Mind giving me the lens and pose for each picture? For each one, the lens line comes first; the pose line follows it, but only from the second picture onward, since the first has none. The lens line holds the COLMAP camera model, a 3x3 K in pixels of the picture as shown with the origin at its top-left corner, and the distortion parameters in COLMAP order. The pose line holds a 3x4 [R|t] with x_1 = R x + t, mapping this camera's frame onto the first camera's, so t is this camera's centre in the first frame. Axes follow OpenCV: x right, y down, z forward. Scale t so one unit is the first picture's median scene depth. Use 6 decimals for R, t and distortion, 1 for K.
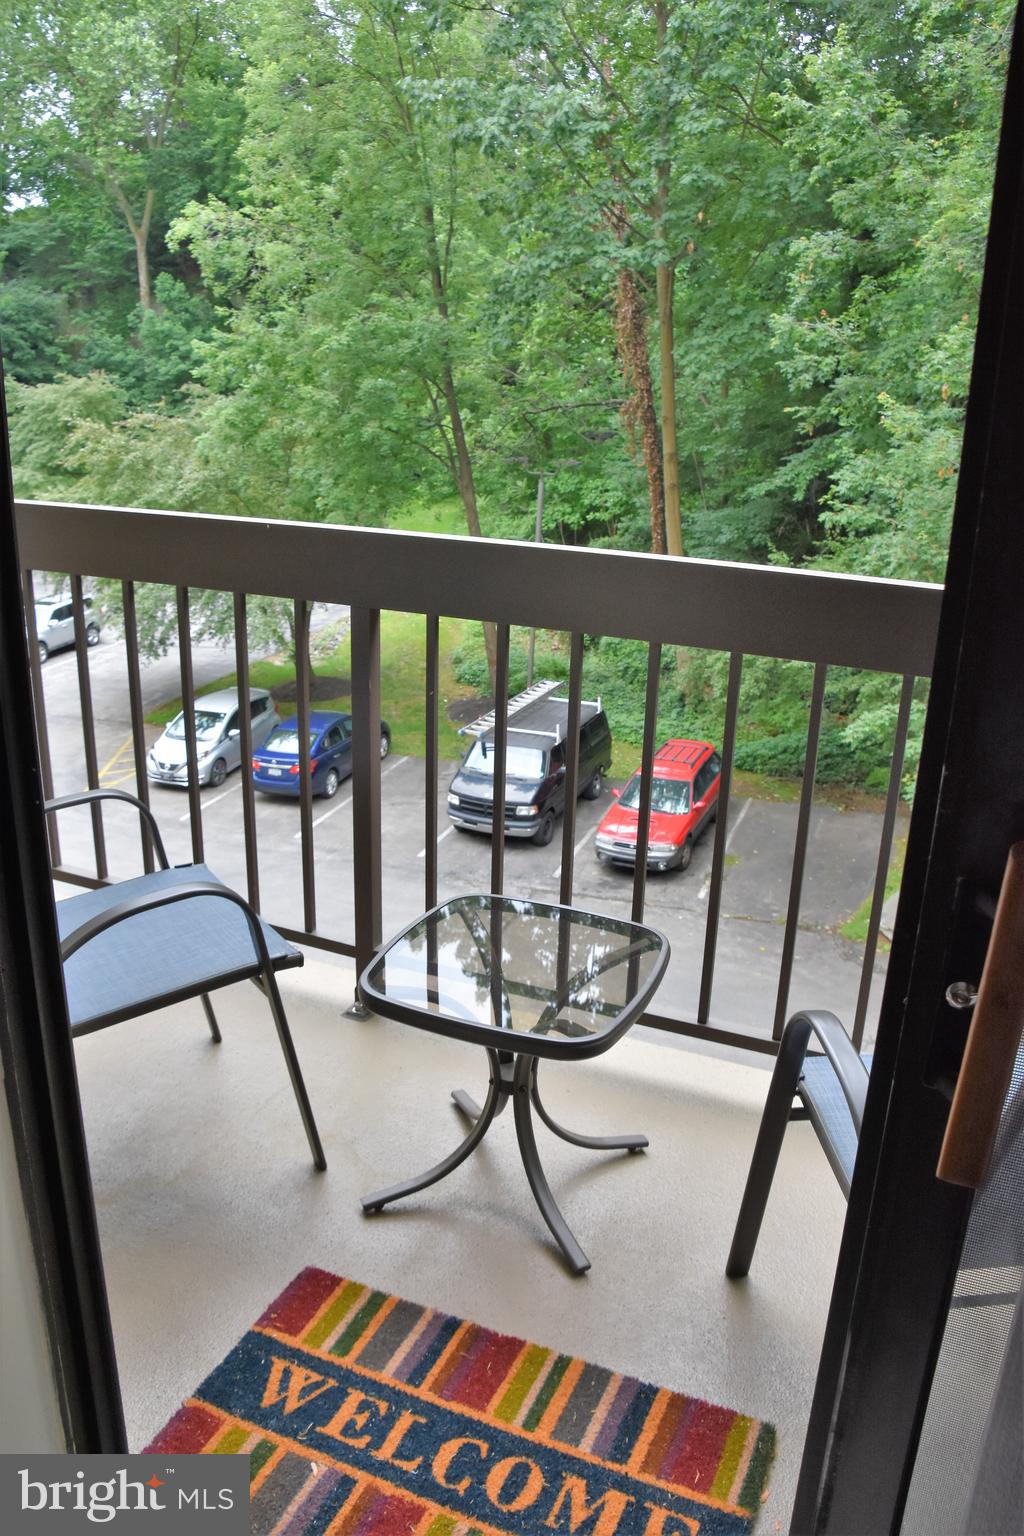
lens RADIAL K [[1225.3, 0, 540.6], [0, 1225.3, 764.0], [0, 0, 1]] dist [-0.131432, 0.072816]
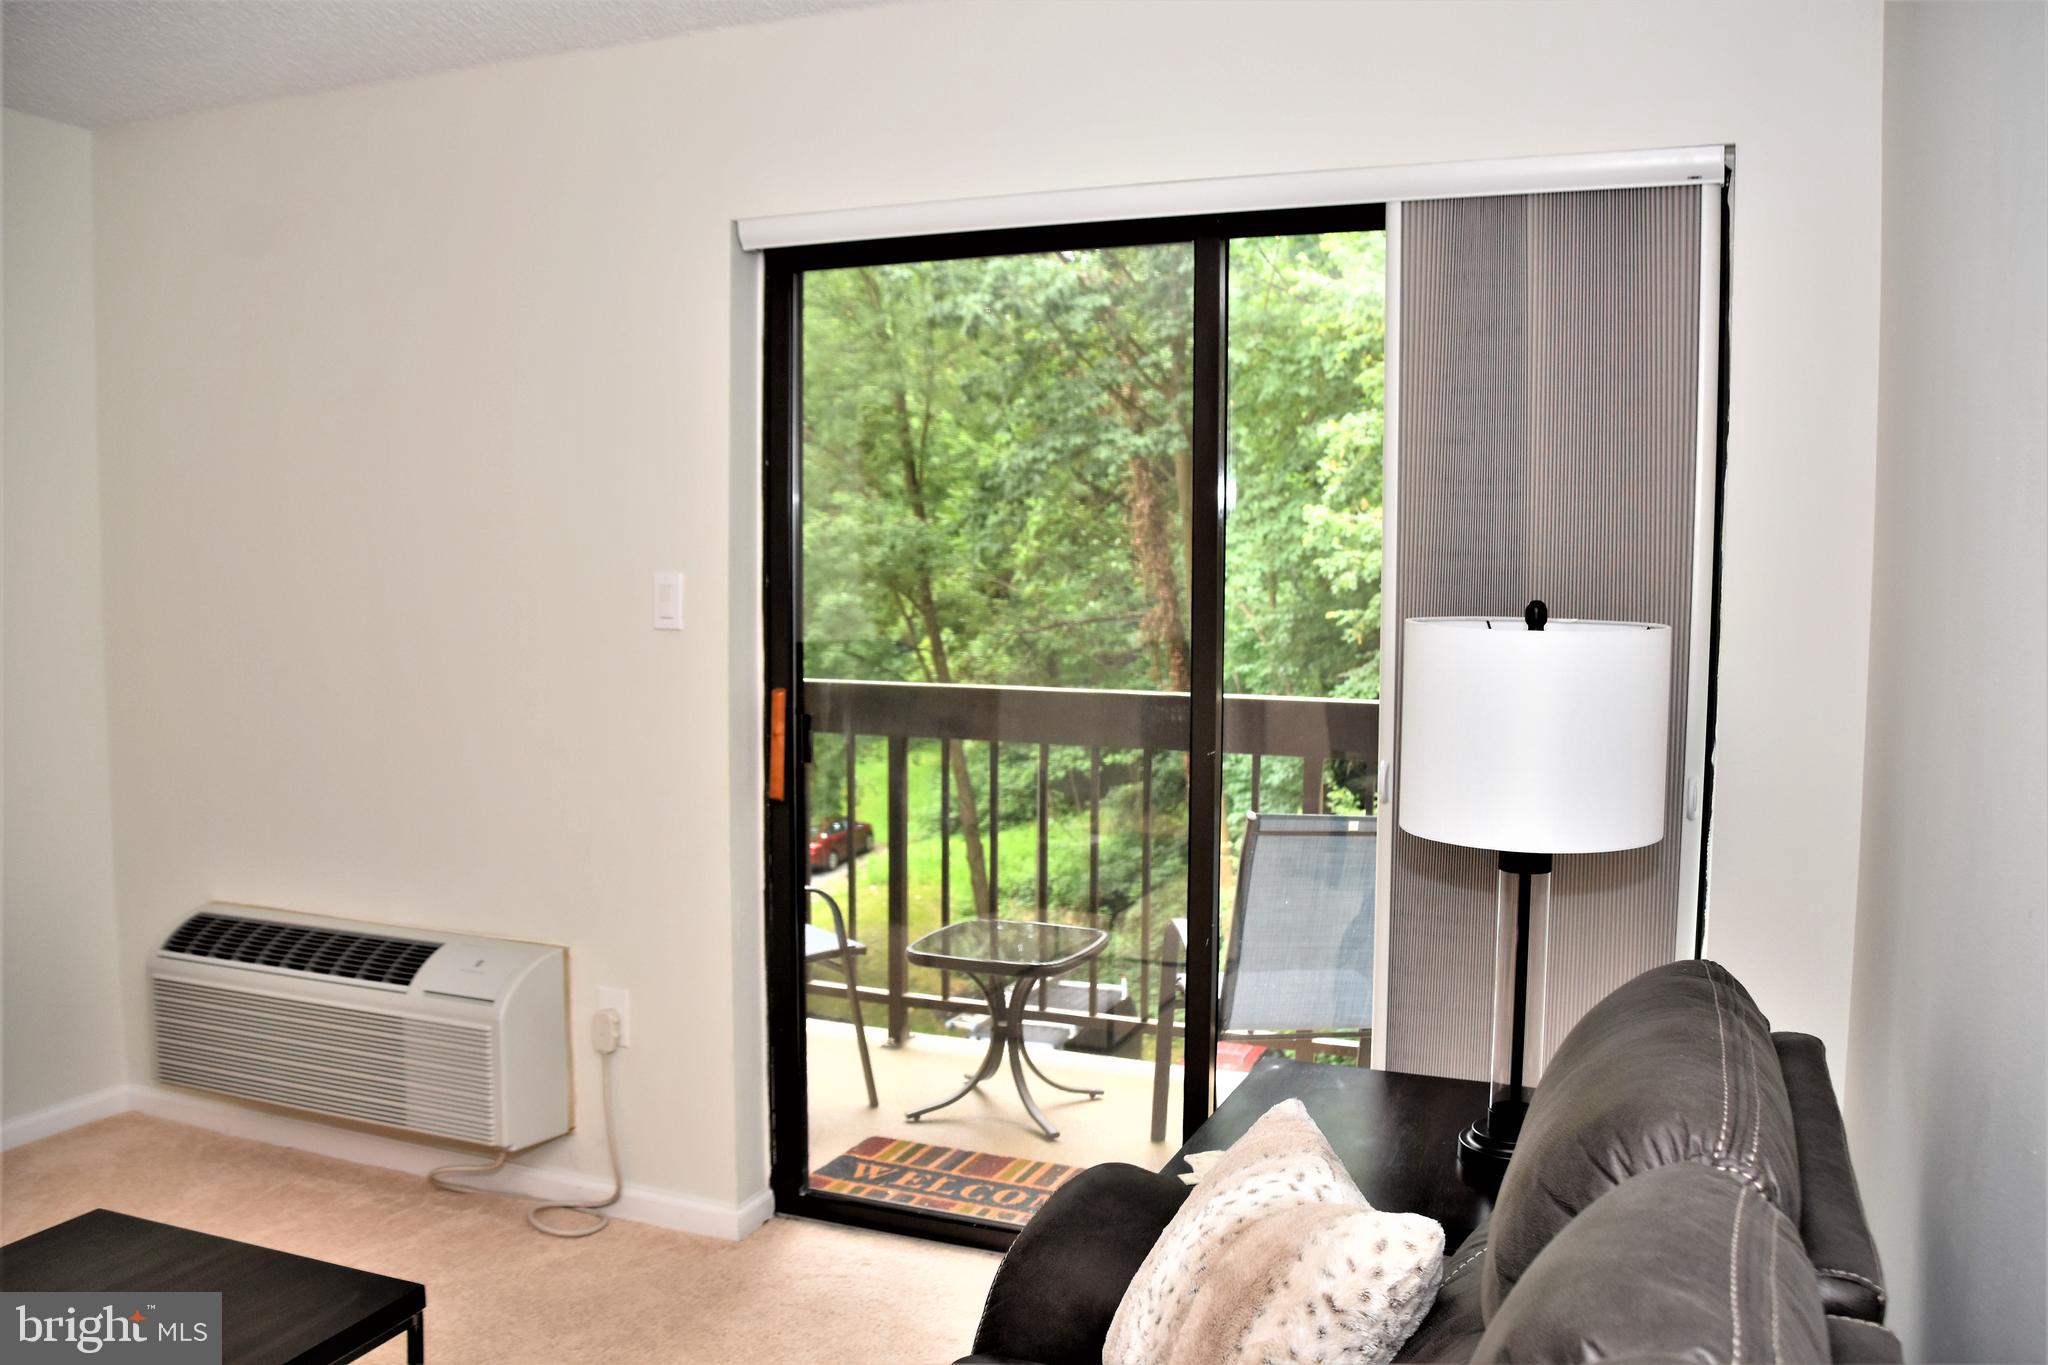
lens RADIAL K [[1633.7, 0, 1074.5], [0, 1633.7, 680.1], [0, 0, 1]] dist [-0.131432, 0.072816]
pose [[0.999468, -0.026894, 0.018456, 0.002332], [0.030661, 0.967665, -0.250368, 0.023468], [-0.011126, 0.250800, 0.967975, -0.069874]]
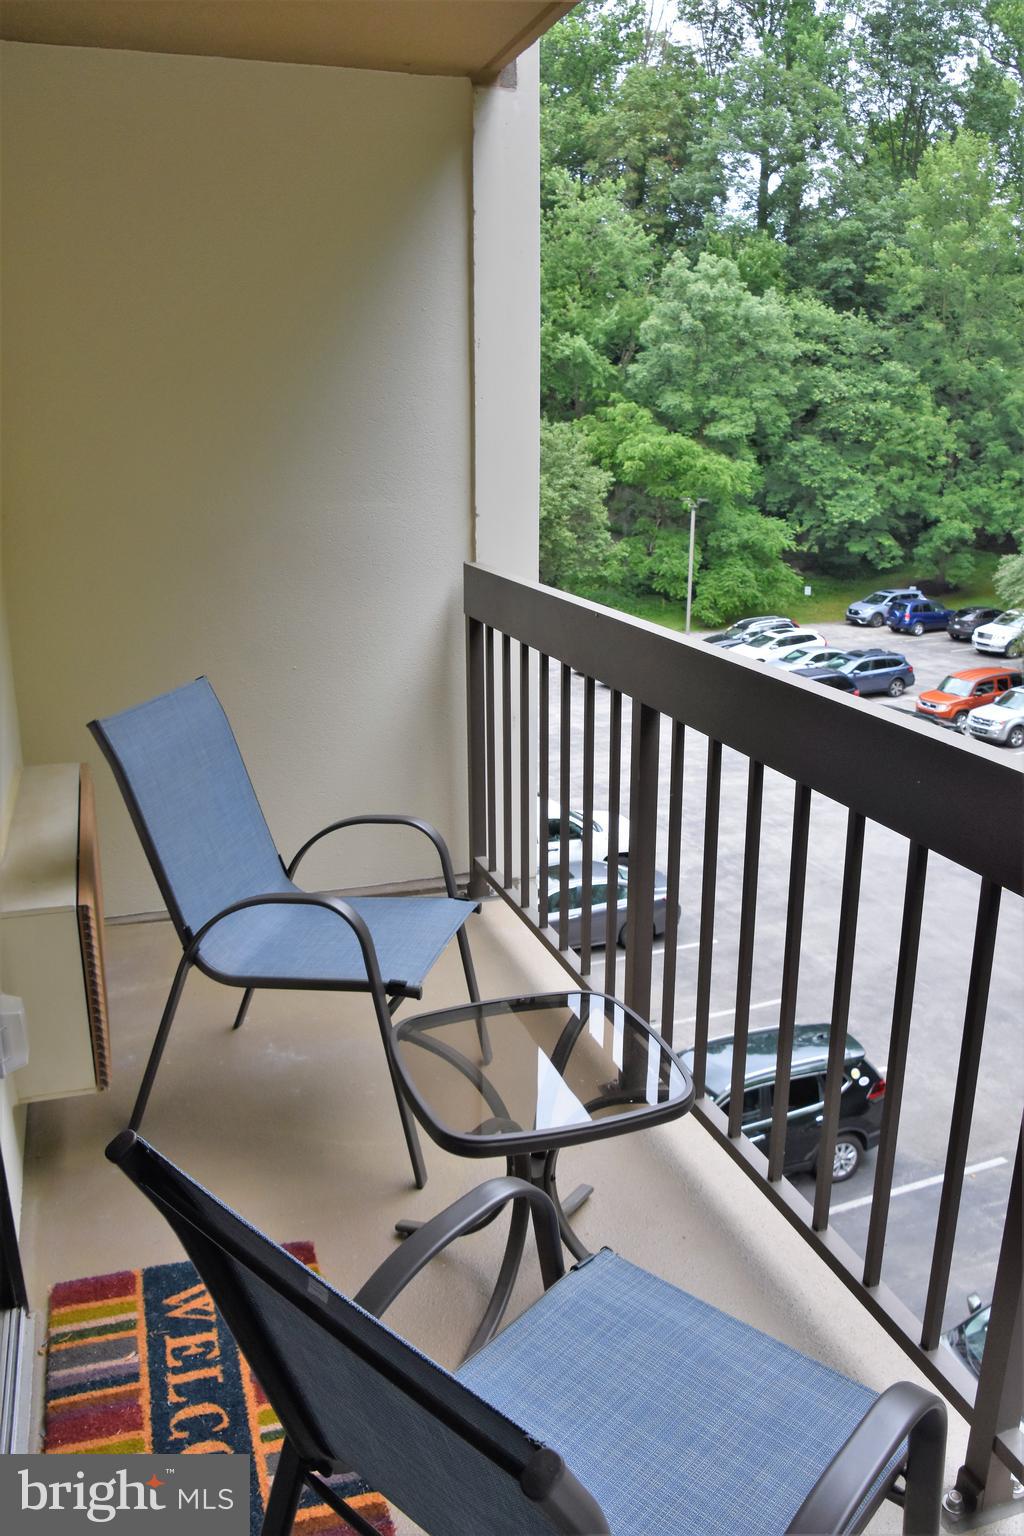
lens RADIAL K [[1225.3, 0, 508.6], [0, 1225.3, 766.4], [0, 0, 1]] dist [-0.131432, 0.072816]
pose [[0.658896, 0.173481, -0.731956, 0.042500], [-0.230621, 0.972773, 0.022956, -0.005742], [0.716010, 0.153679, 0.680965, 0.017374]]
